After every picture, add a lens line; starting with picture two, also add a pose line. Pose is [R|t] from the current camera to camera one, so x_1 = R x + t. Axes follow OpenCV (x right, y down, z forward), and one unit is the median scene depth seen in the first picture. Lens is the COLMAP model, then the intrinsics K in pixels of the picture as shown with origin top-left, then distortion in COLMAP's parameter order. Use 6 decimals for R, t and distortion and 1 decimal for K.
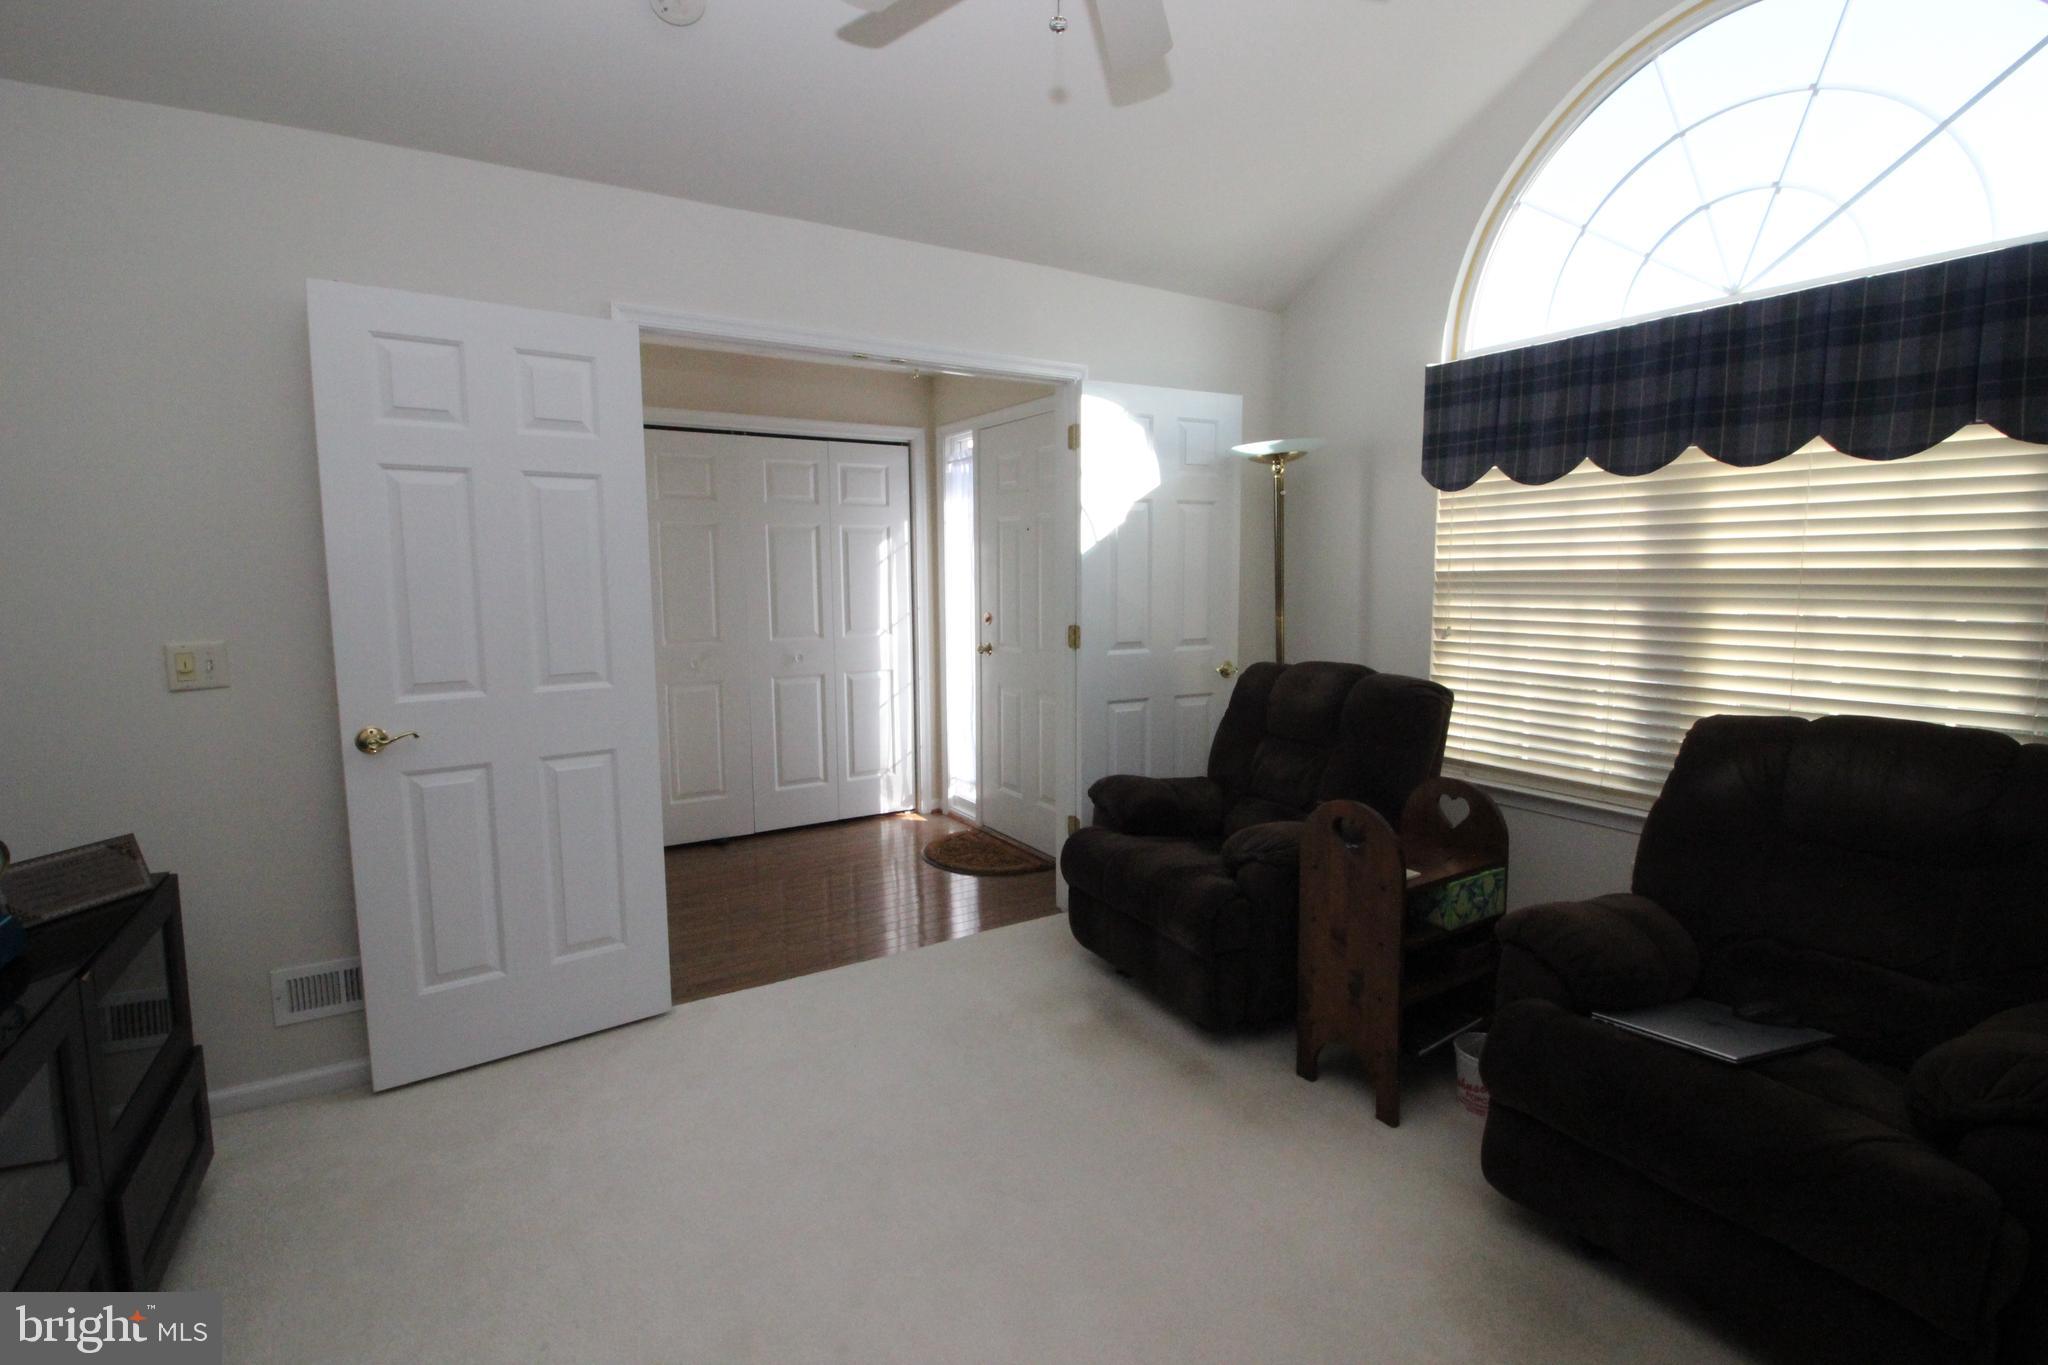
lens RADIAL K [[955.8, 0, 1030.2], [0, 955.8, 675.6], [0, 0, 1]] dist [0.000332, -0.011608]
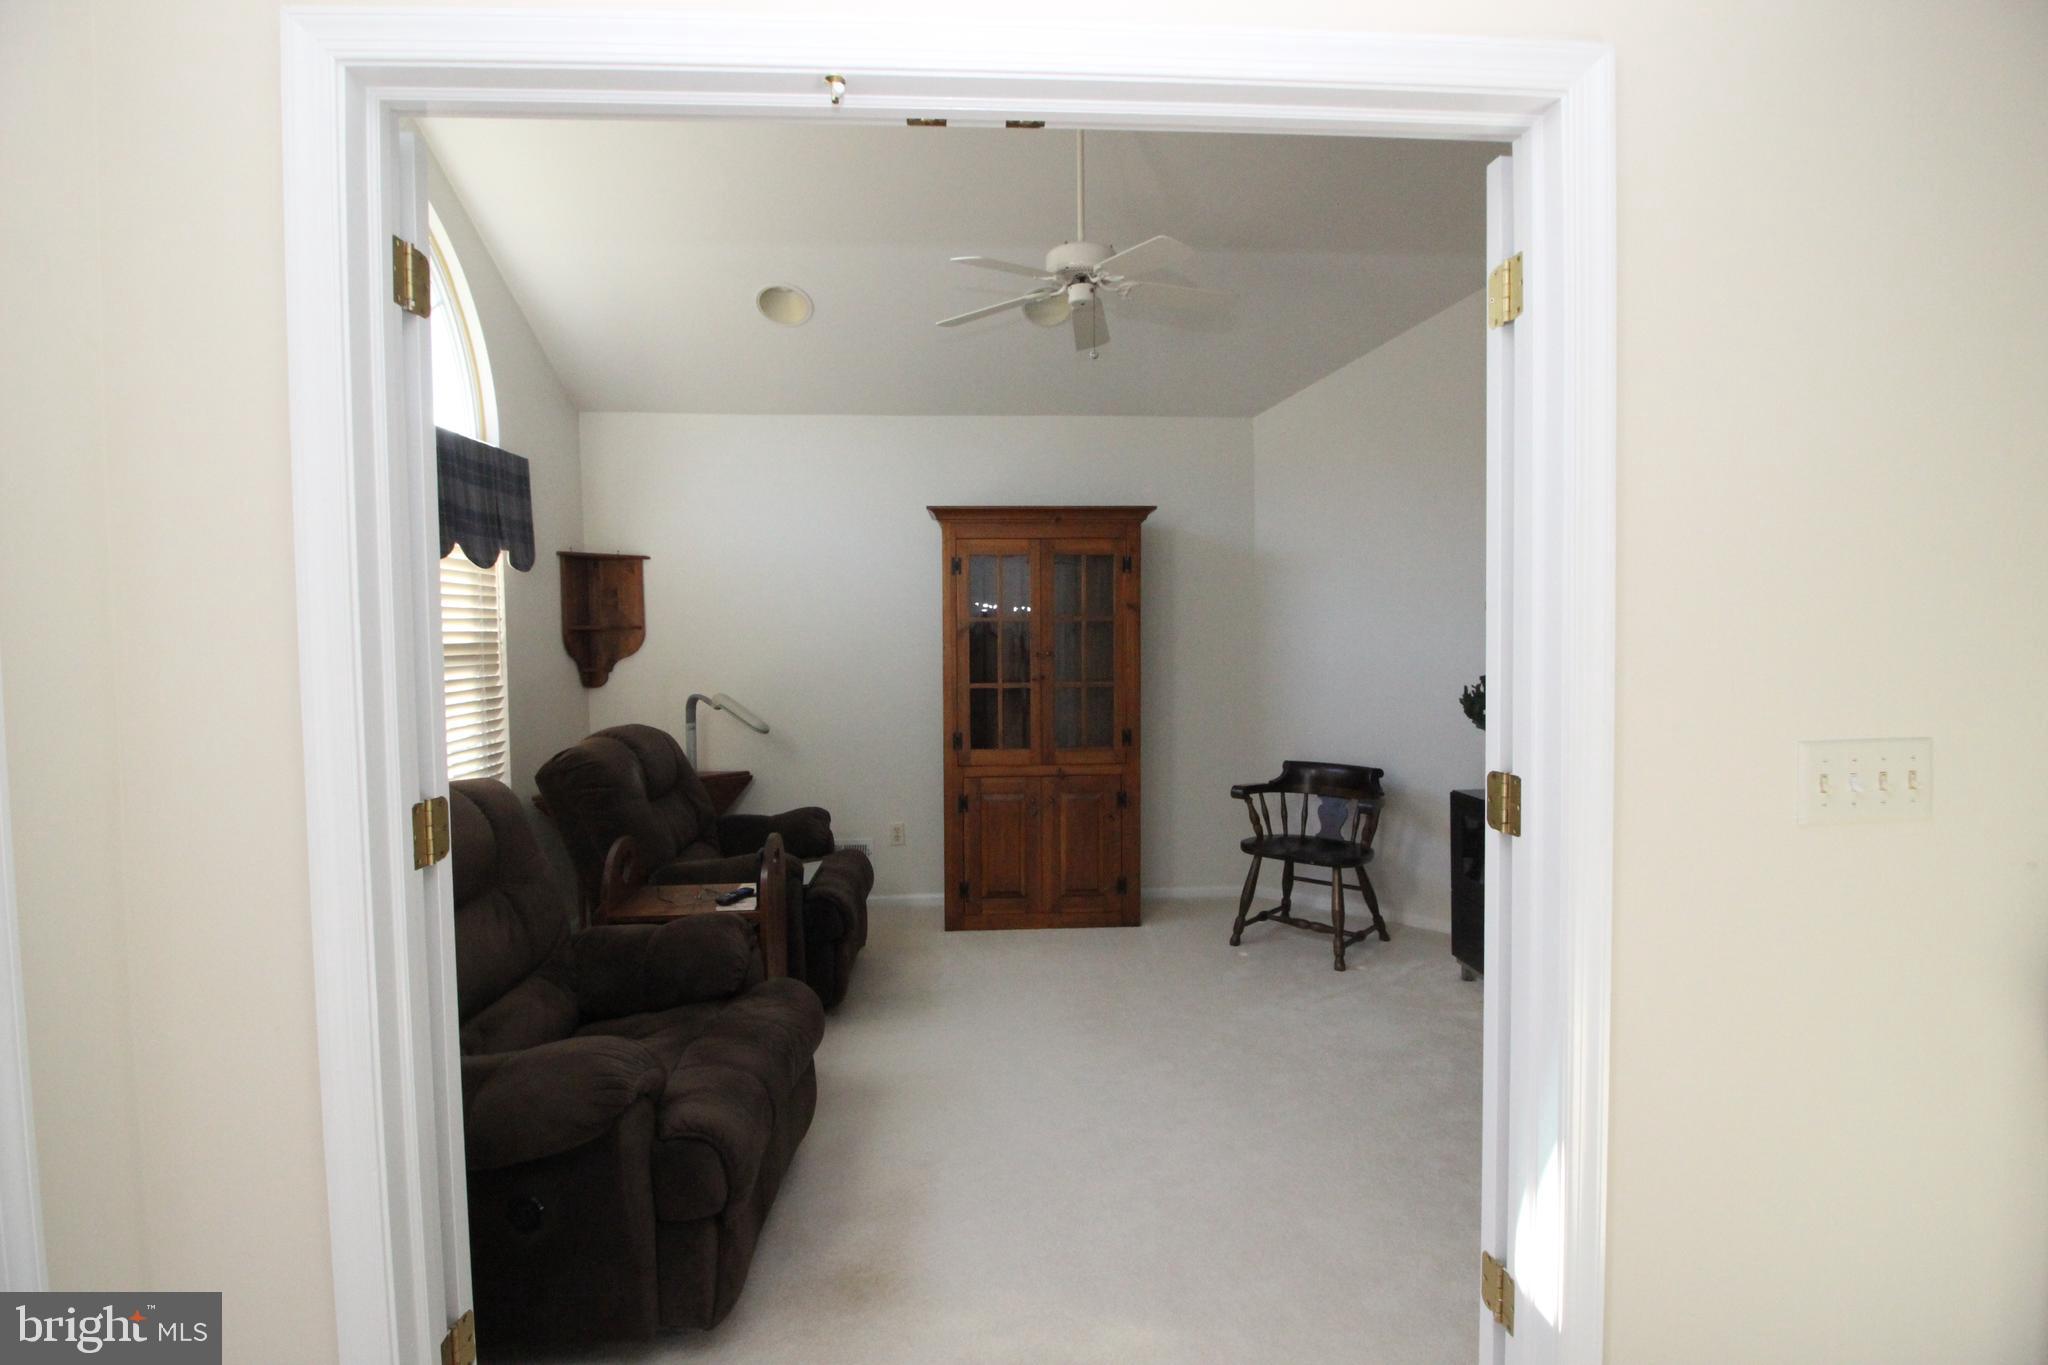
lens RADIAL K [[955.8, 0, 1030.2], [0, 955.8, 675.6], [0, 0, 1]] dist [0.000332, -0.011608]
pose [[-0.880345, -0.004023, 0.474318, -0.728708], [0.065444, 0.989371, 0.129857, -0.217507], [-0.469798, 0.145361, -0.870724, 2.081670]]
